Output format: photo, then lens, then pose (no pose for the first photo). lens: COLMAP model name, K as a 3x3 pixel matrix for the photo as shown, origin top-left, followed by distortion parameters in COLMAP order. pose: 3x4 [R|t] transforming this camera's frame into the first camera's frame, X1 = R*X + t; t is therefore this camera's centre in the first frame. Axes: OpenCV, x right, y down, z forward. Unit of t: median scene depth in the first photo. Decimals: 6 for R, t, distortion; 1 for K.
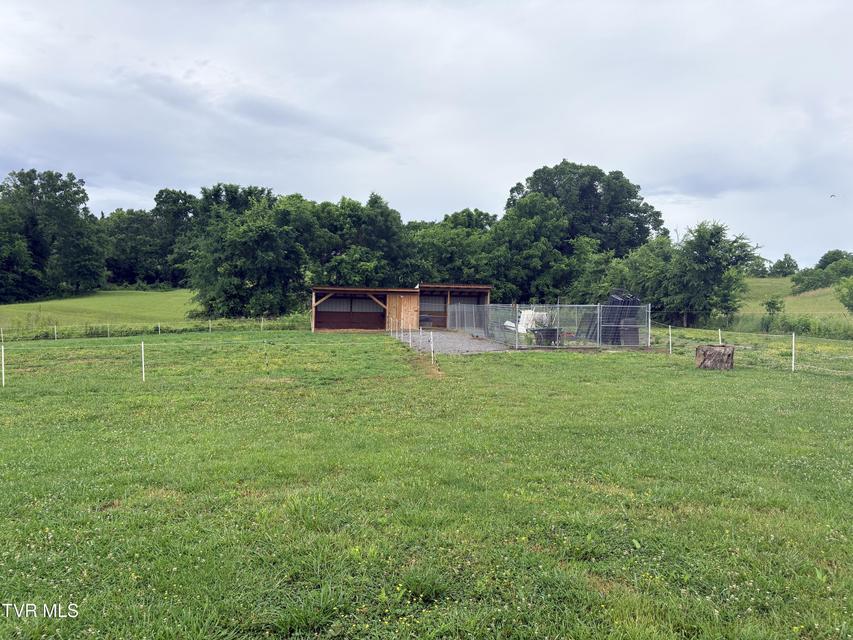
lens RADIAL K [[641.4, 0, 426.5], [0, 641.4, 320.0], [0, 0, 1]] dist [0.086655, -0.142246]
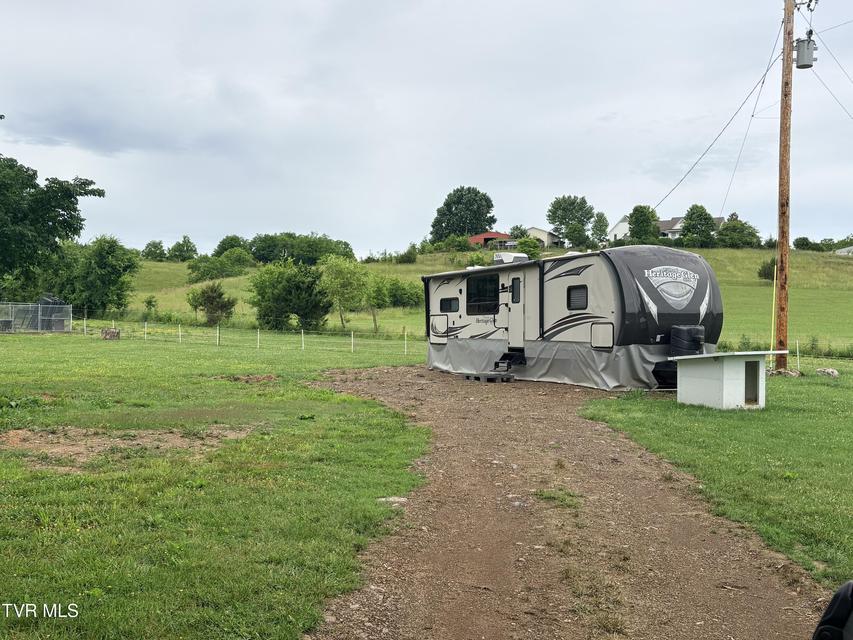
lens RADIAL K [[891.7, 0, 426.5], [0, 891.7, 320.0], [0, 0, 1]] dist [0.007451, 0.006234]
pose [[0.724074, -0.003400, 0.689714, -0.326796], [-0.006415, 0.999911, 0.011663, -0.011132], [-0.689692, -0.012869, 0.723988, -0.725757]]
